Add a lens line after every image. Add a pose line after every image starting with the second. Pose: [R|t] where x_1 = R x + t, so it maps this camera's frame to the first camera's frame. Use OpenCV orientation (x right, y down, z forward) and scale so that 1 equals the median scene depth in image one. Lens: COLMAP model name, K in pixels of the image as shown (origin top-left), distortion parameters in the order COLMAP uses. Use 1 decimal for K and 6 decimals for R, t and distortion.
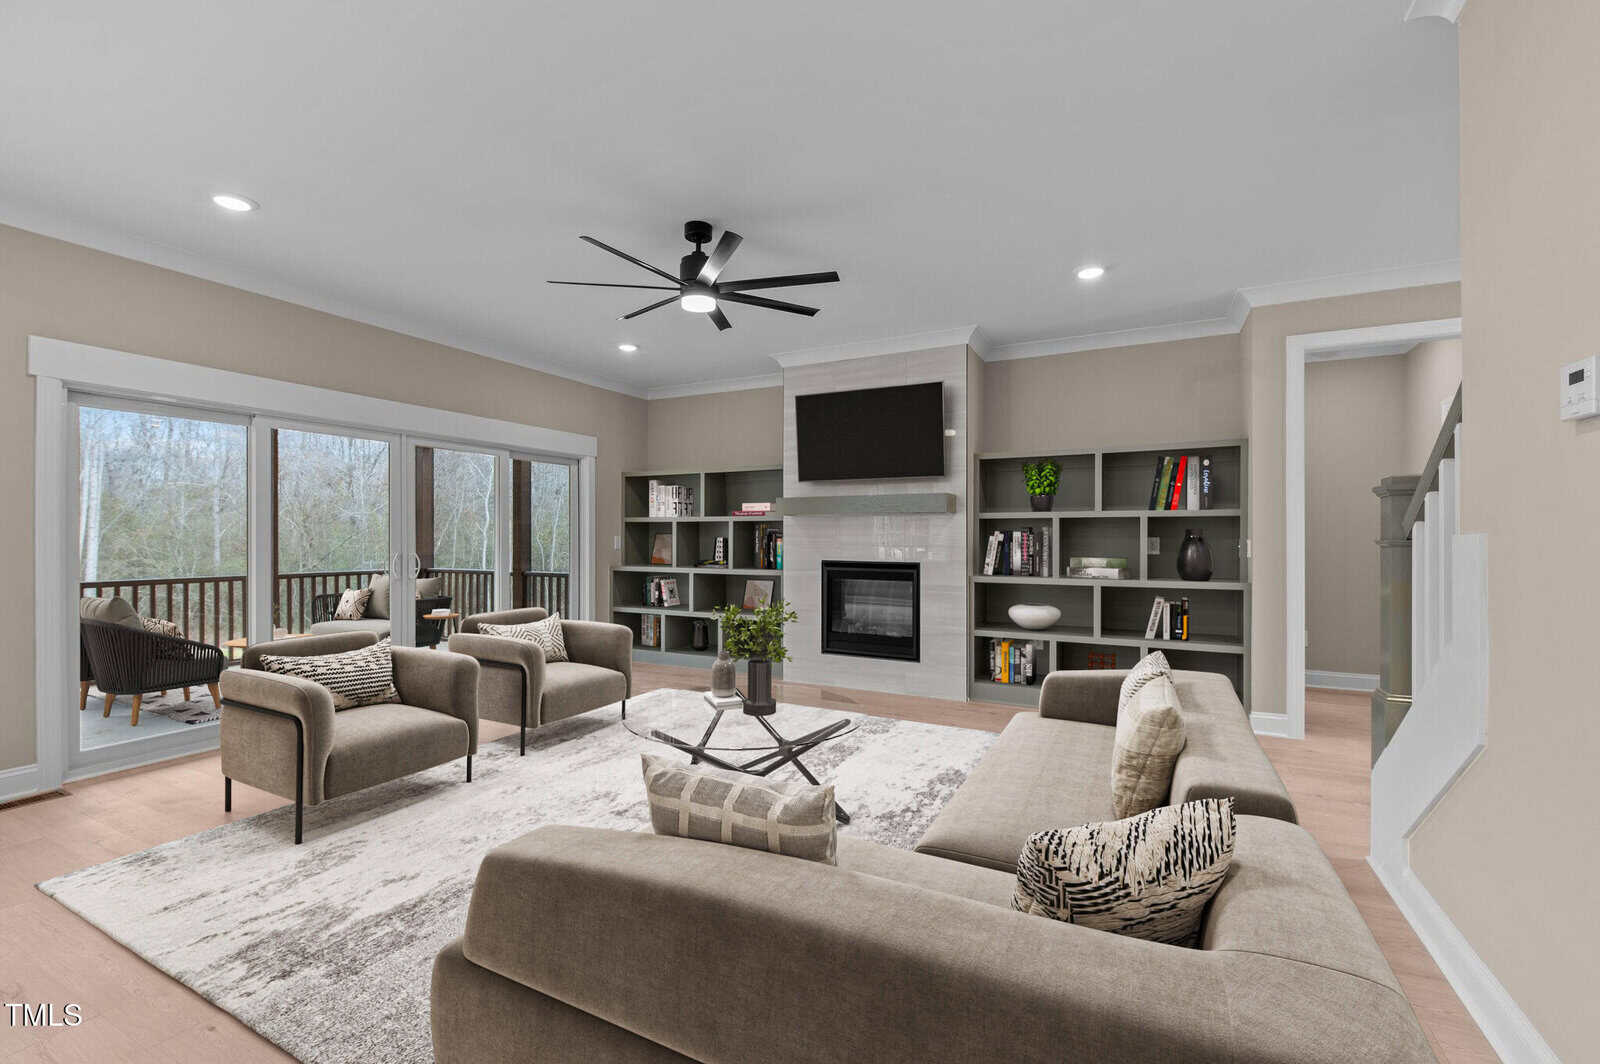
lens RADIAL K [[671.0, 0, 800.3], [0, 671.0, 525.4], [0, 0, 1]] dist [0.011073, -0.000027]
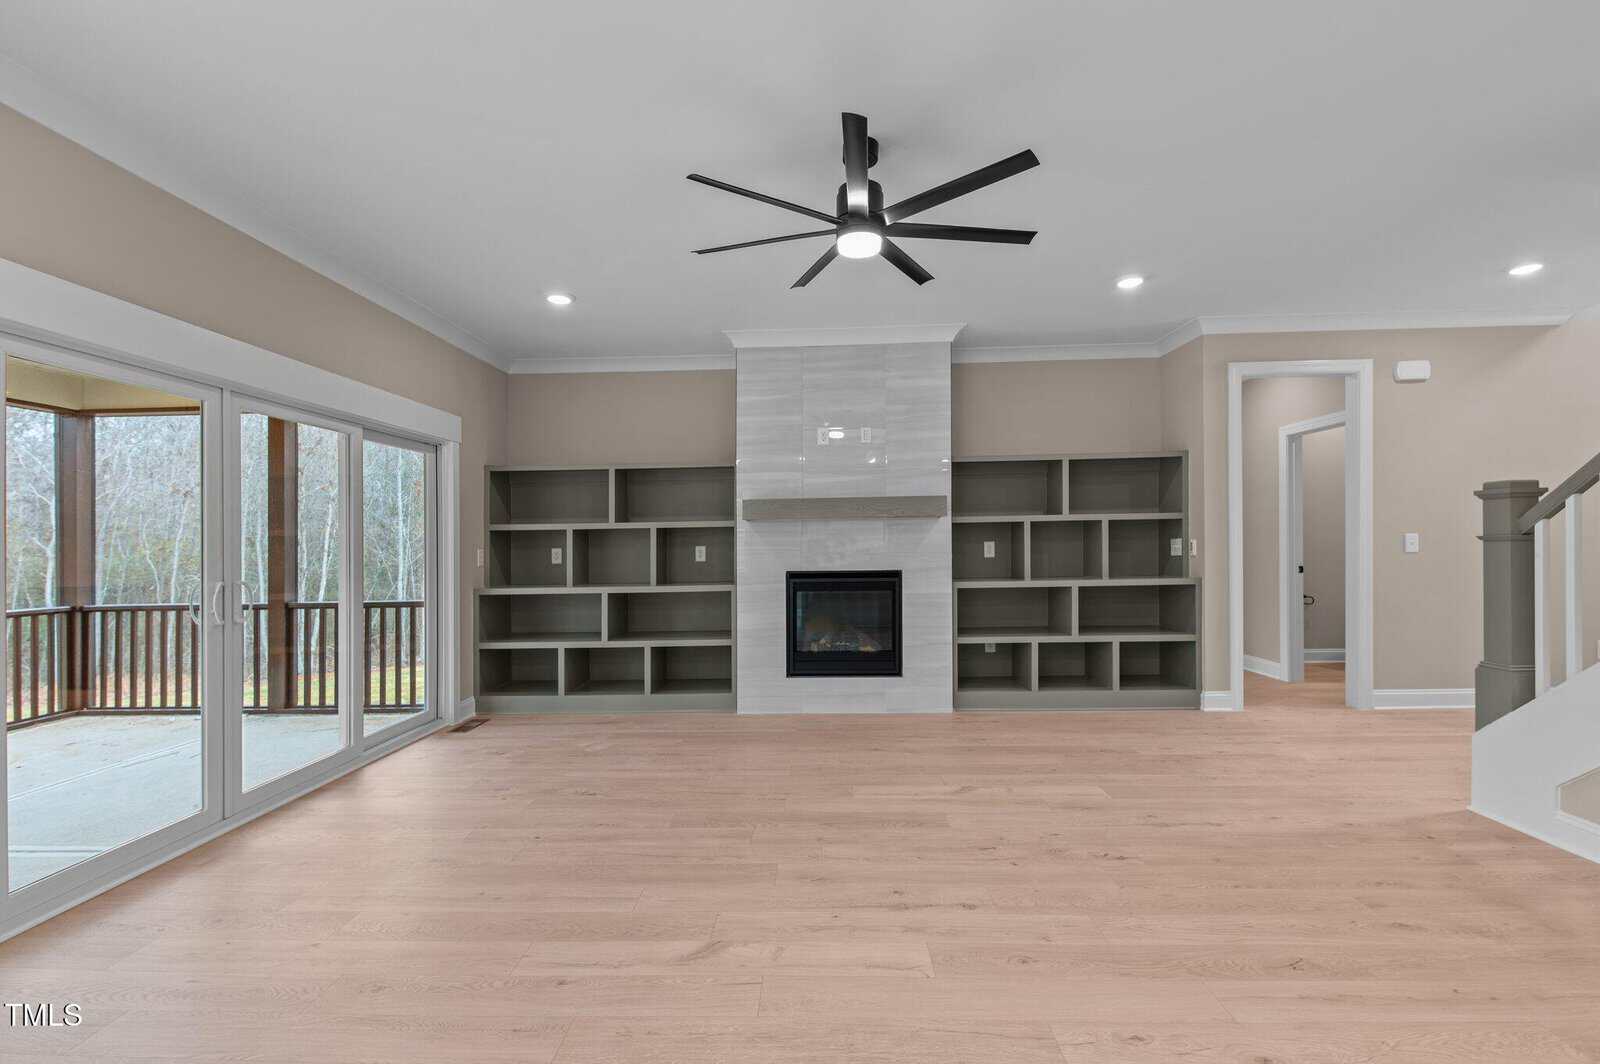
lens RADIAL K [[684.5, 0, 799.6], [0, 684.5, 539.4], [0, 0, 1]] dist [0.013223, 0.000149]
pose [[0.911755, -0.011135, 0.410584, -0.340483], [0.009487, 0.999937, 0.006051, 0.004860], [-0.410625, -0.001622, 0.911803, 0.184728]]
